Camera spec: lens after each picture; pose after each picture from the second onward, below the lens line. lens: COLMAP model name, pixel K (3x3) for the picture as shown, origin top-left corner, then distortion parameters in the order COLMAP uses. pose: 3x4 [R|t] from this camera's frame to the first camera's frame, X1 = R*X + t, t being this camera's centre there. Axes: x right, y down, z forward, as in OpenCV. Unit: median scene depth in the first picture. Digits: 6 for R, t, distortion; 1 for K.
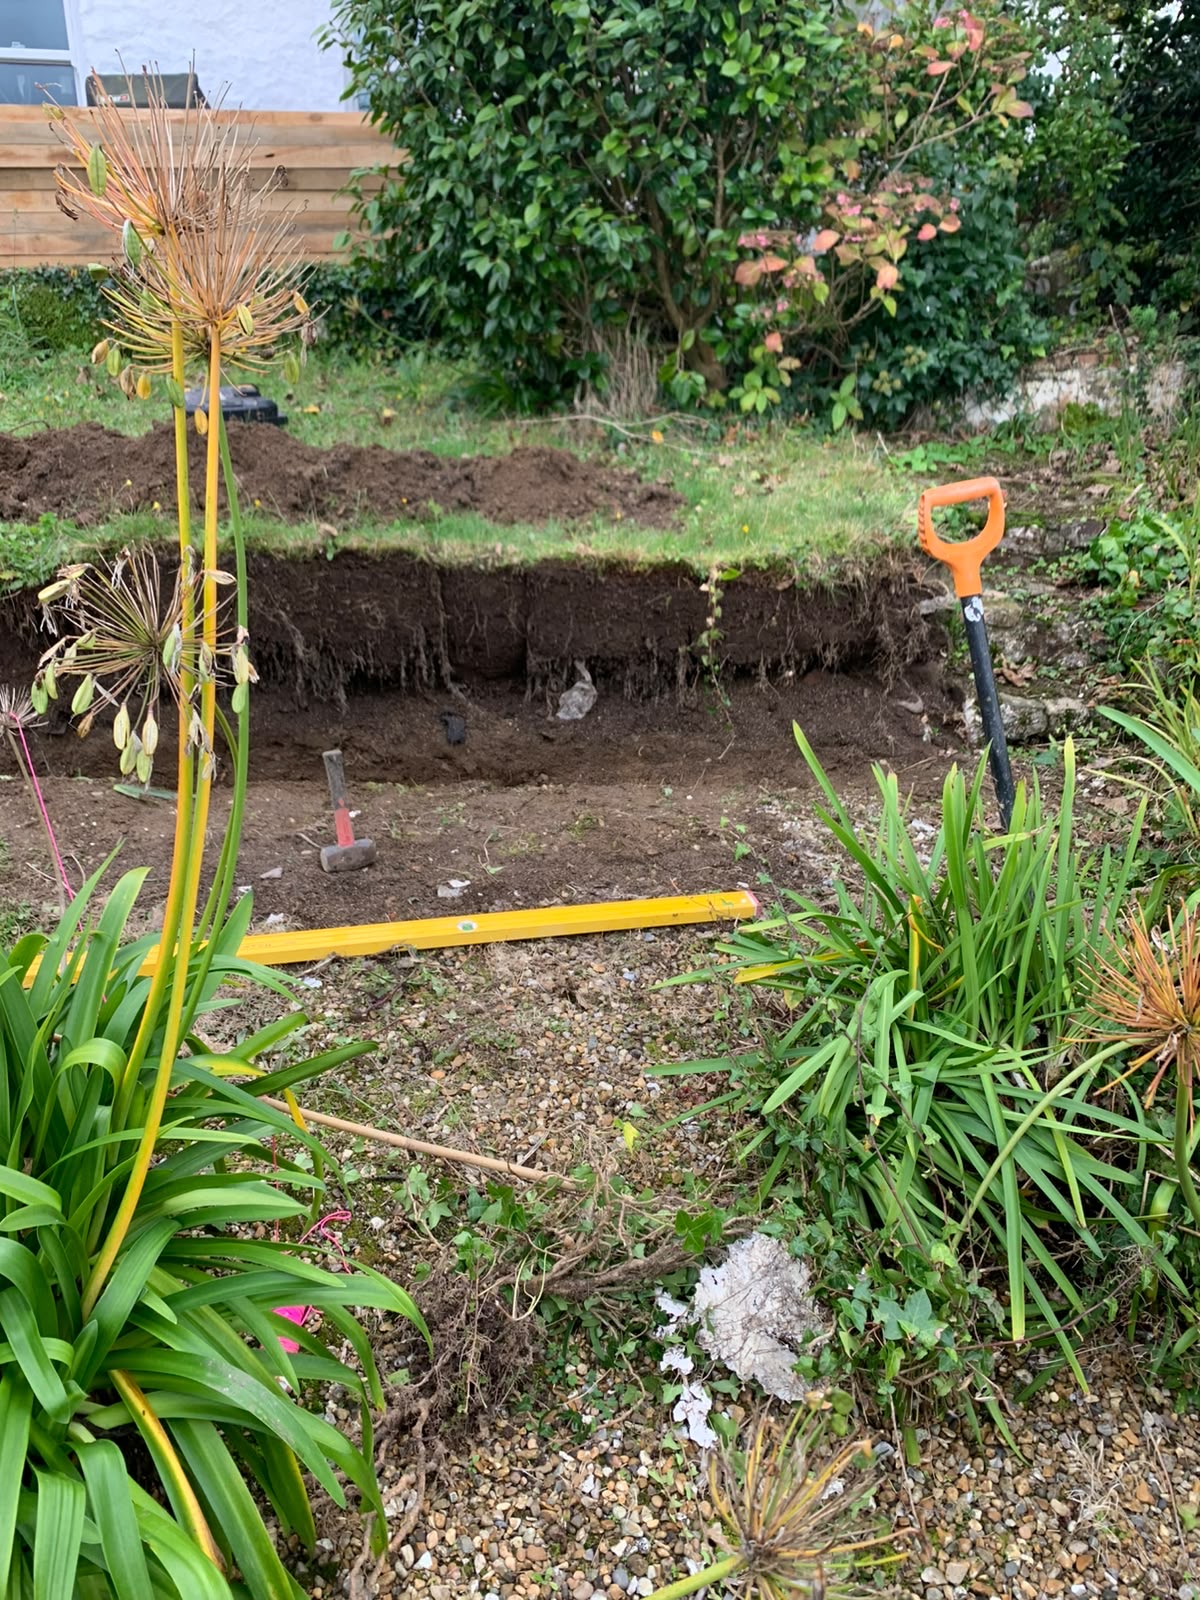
lens RADIAL K [[1207.9, 0, 598.6], [0, 1207.9, 808.5], [0, 0, 1]] dist [0.004815, -0.004084]
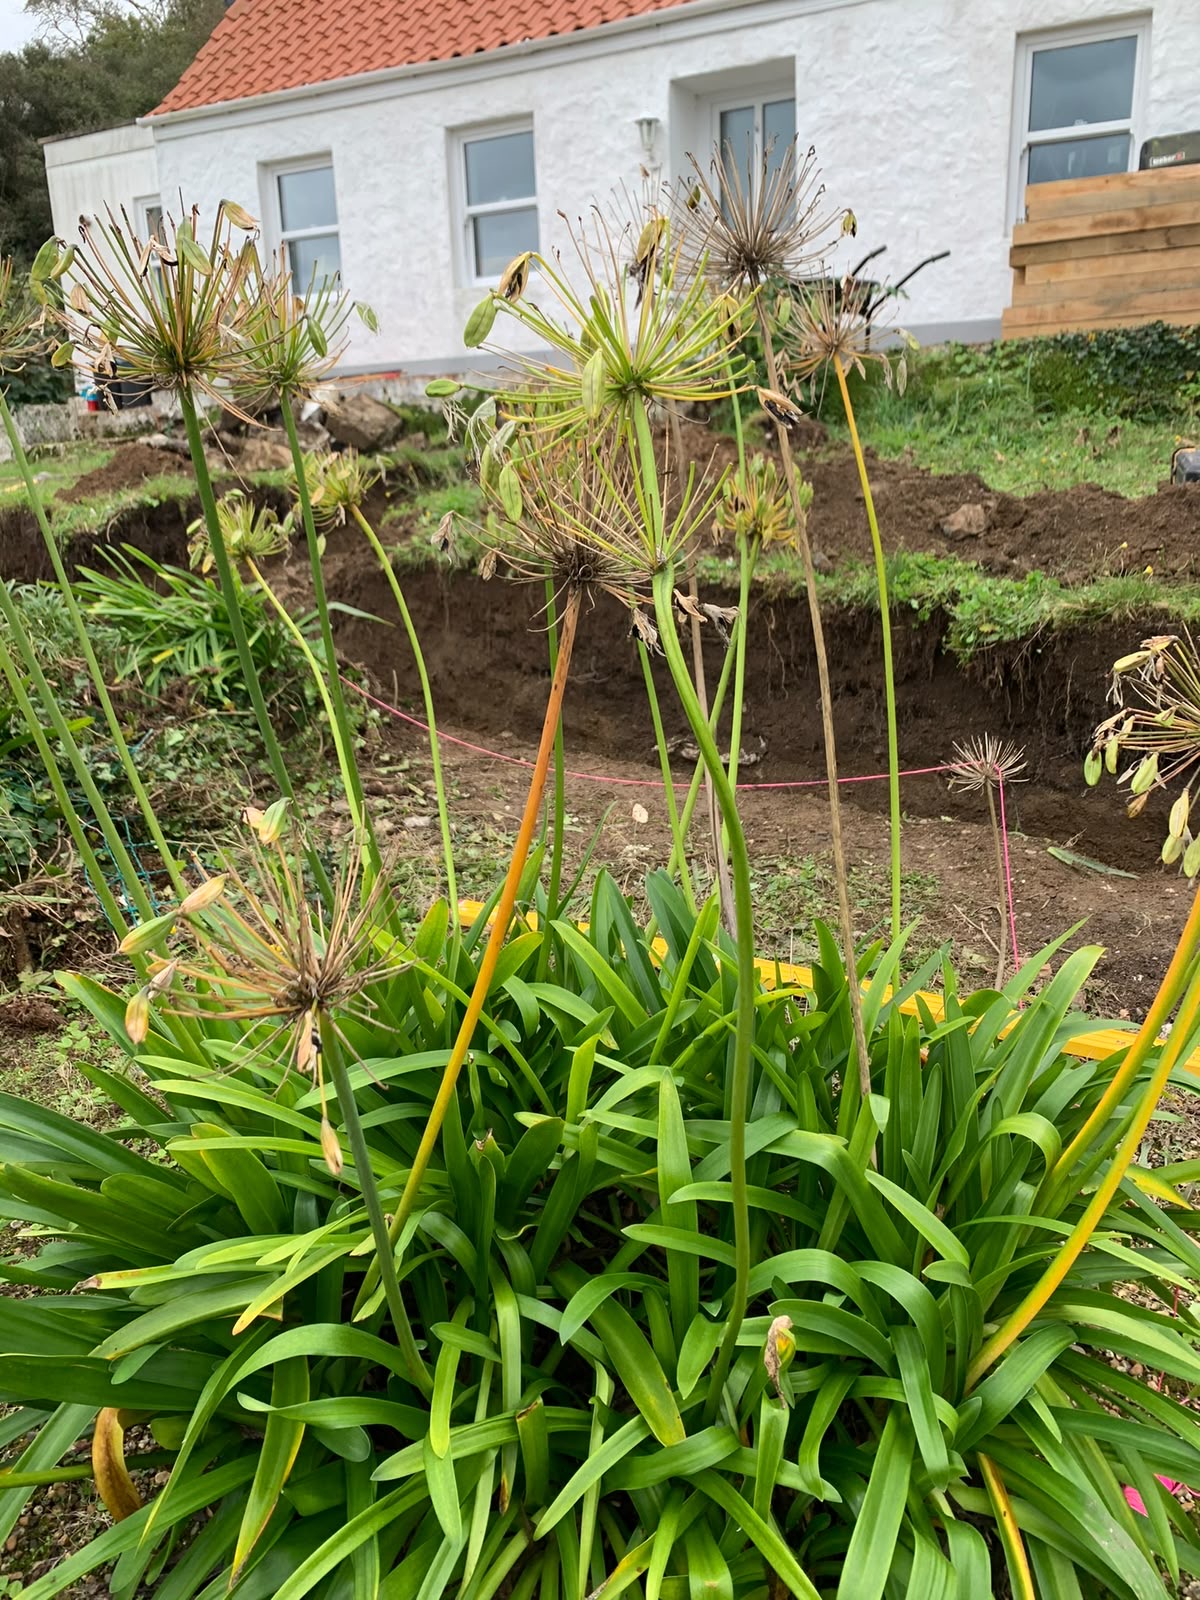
lens RADIAL K [[1197.9, 0, 594.7], [0, 1197.9, 814.5], [0, 0, 1]] dist [0.001705, 0.002621]
pose [[0.756010, 0.183503, -0.628312, -0.120350], [-0.207284, 0.977614, 0.036106, -0.005690], [0.620872, 0.102942, 0.777123, 0.007981]]
